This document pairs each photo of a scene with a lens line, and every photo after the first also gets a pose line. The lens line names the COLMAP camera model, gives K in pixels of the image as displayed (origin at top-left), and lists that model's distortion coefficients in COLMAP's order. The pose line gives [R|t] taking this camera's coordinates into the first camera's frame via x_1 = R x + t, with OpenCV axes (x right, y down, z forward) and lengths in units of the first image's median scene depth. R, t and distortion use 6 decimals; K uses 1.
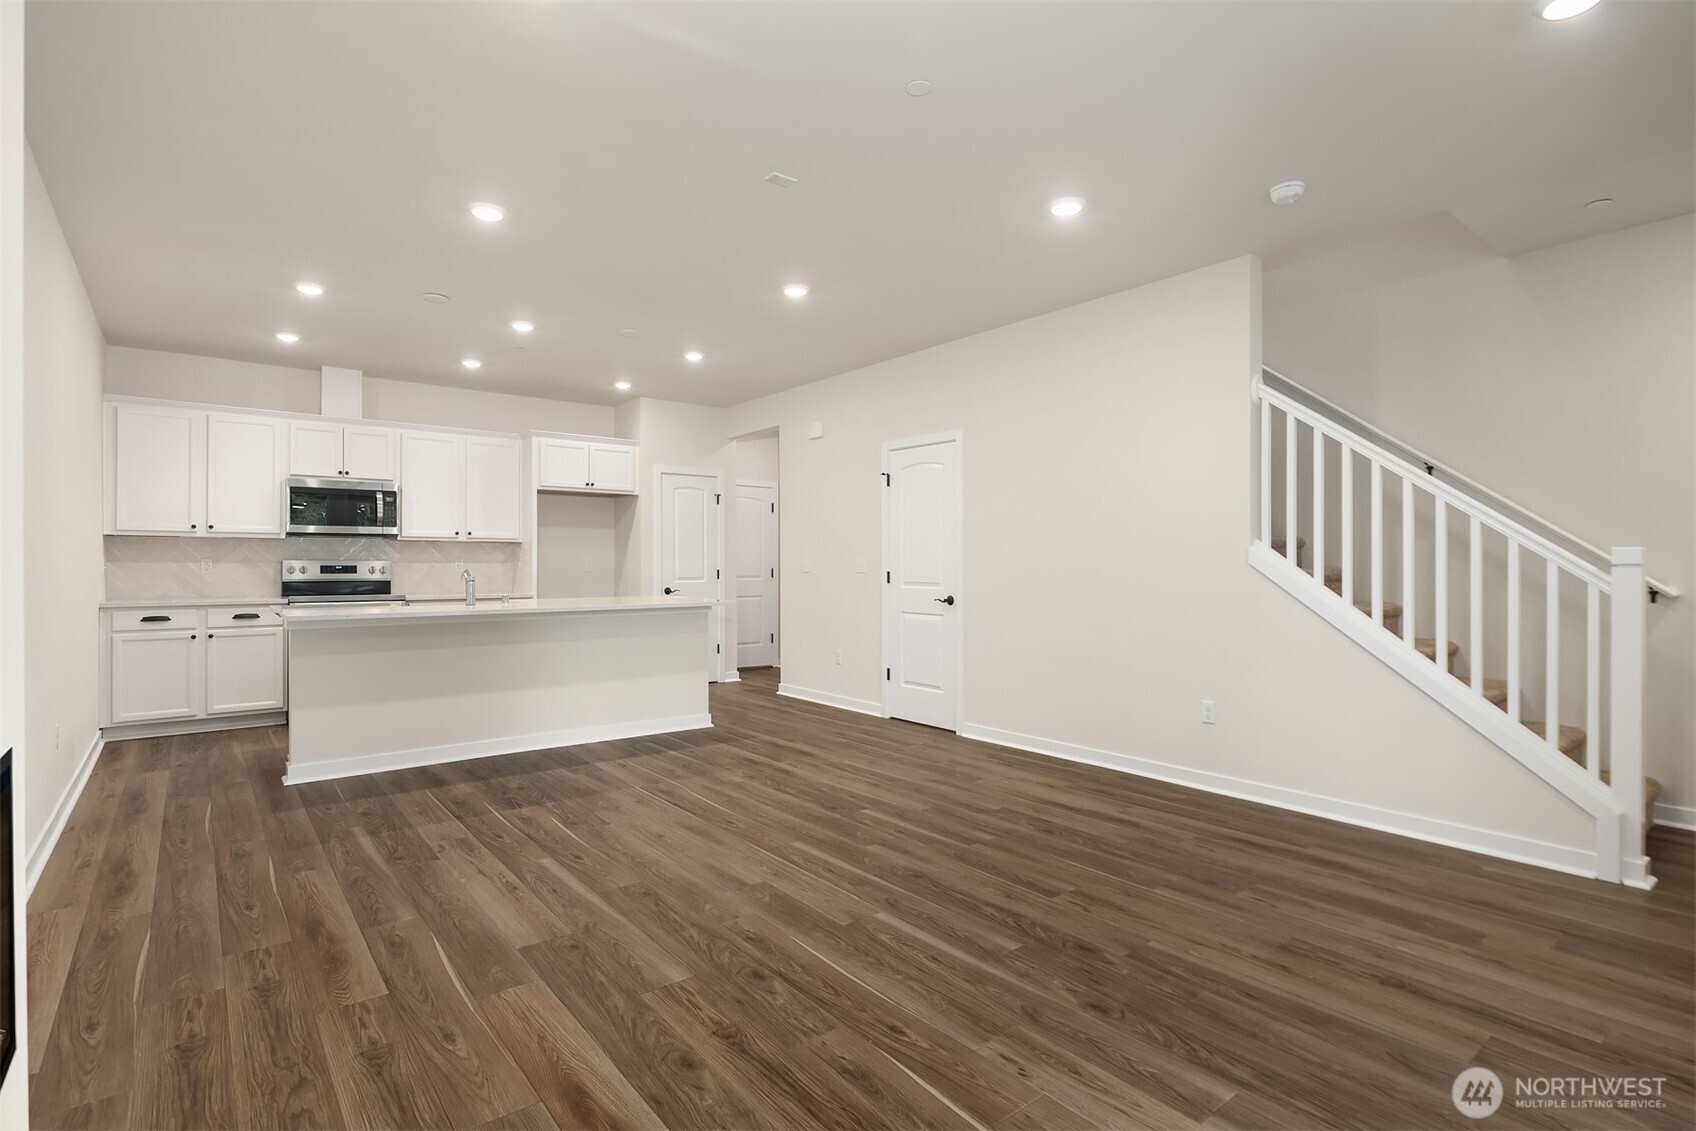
lens RADIAL K [[839.0, 0, 844.7], [0, 839.0, 570.6], [0, 0, 1]] dist [0.009091, -0.005647]
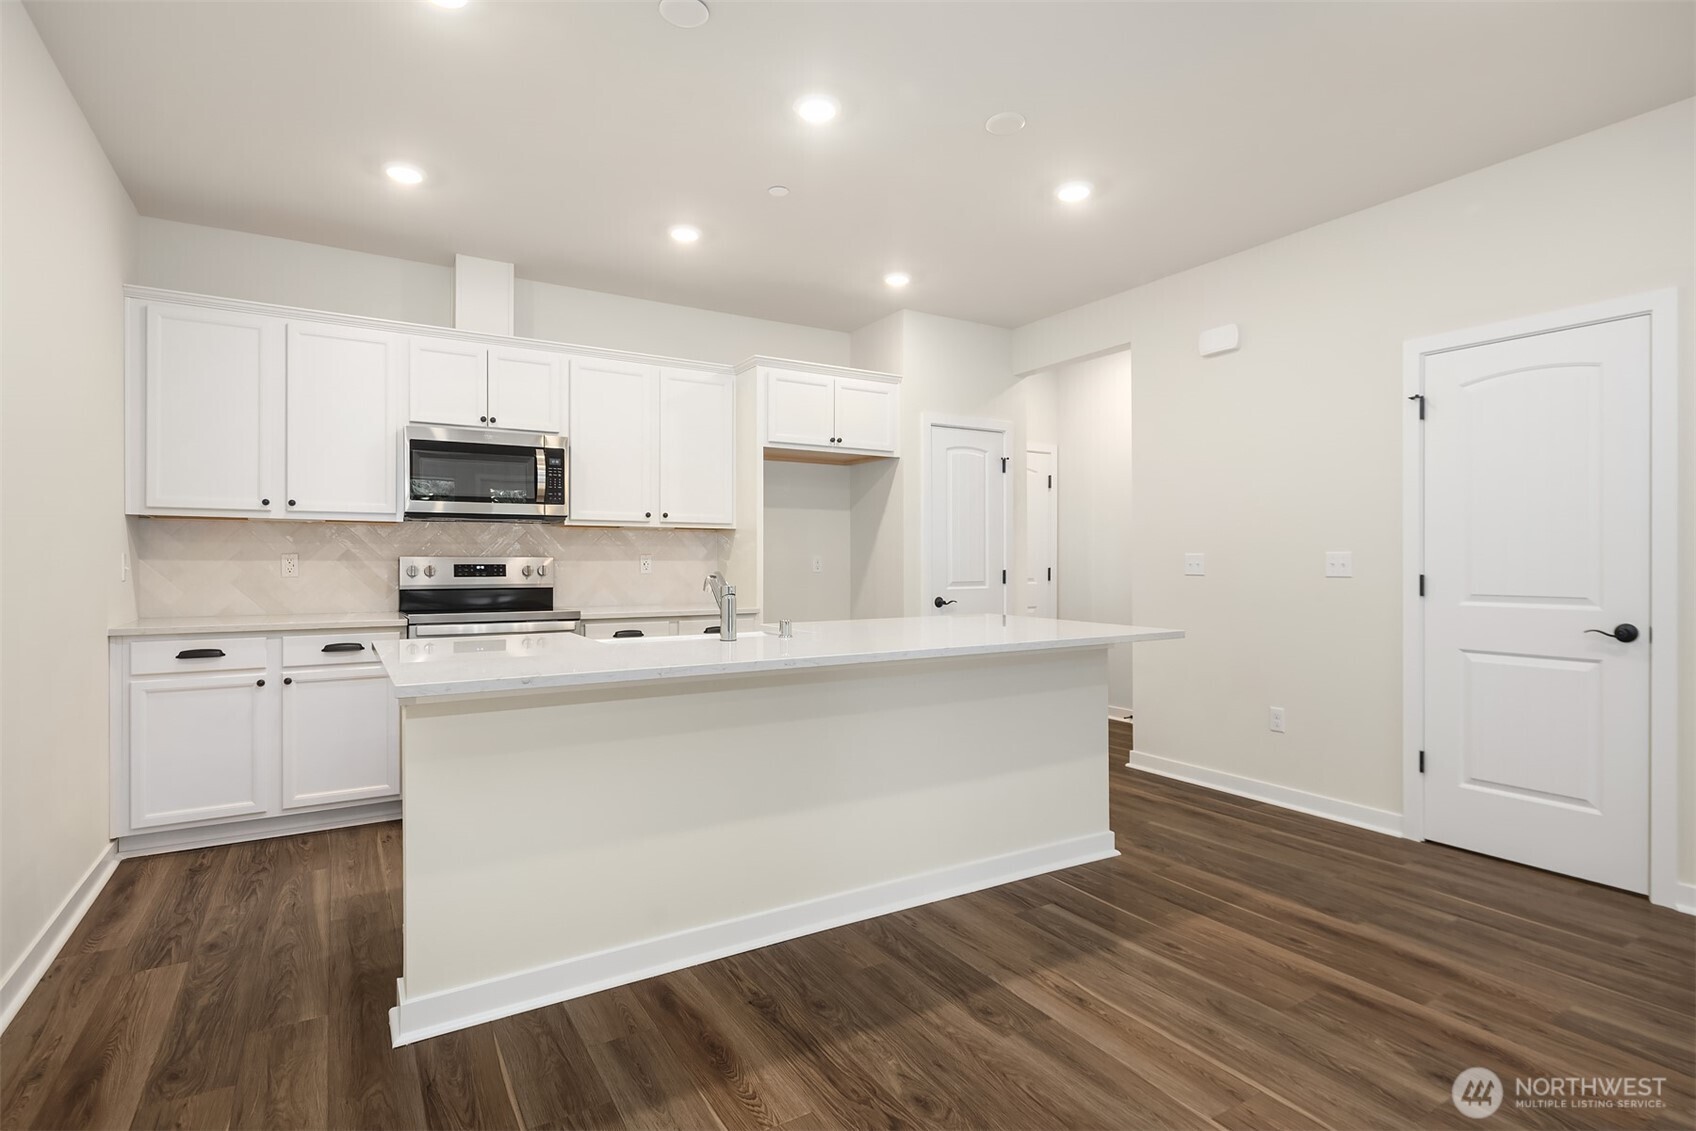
lens RADIAL K [[839.0, 0, 832.4], [0, 839.0, 568.7], [0, 0, 1]] dist [0.009091, -0.005647]
pose [[0.992403, 0.000284, -0.123029, -0.324010], [-0.000226, 1.000000, 0.000481, -0.004021], [0.123029, -0.000450, 0.992403, 0.500949]]
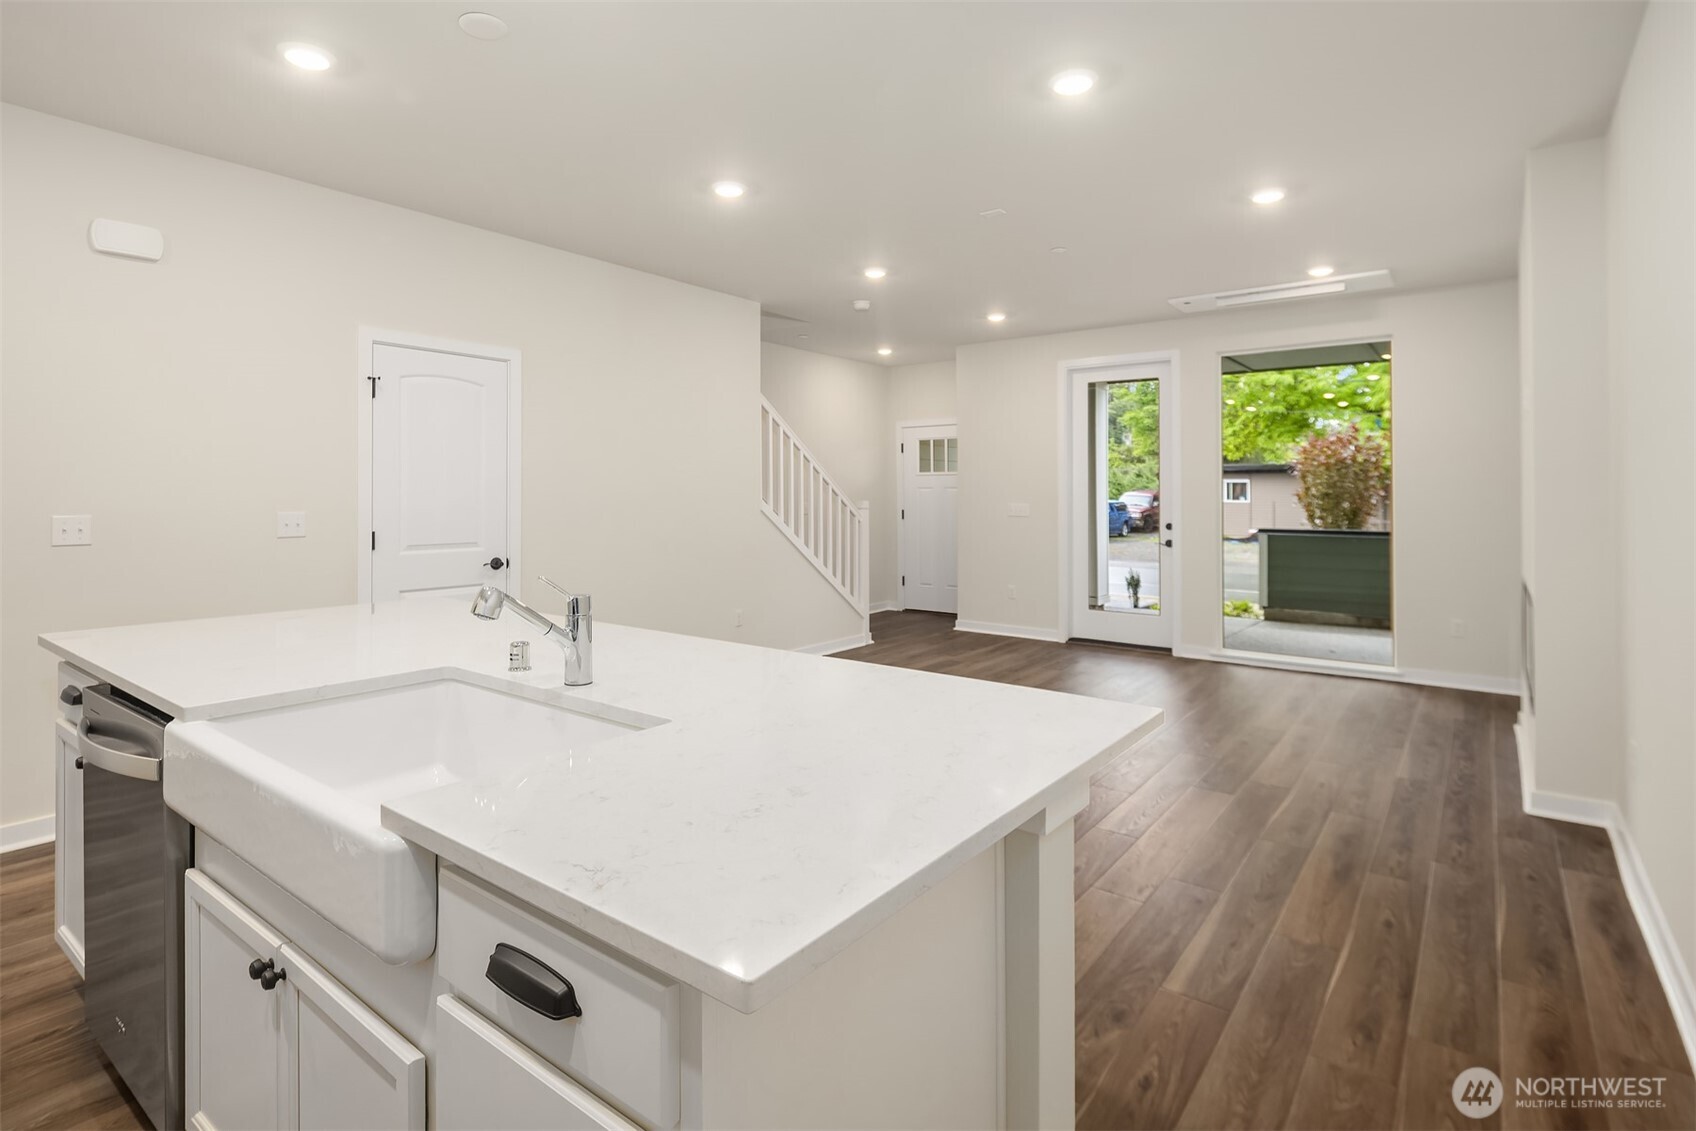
lens RADIAL K [[839.0, 0, 840.2], [0, 839.0, 489.8], [0, 0, 1]] dist [0.009091, -0.005647]
pose [[-0.254379, 0.004163, 0.967096, -0.804378], [0.008091, 0.999965, -0.002176, -0.032525], [-0.967071, 0.007271, -0.254404, 1.009322]]
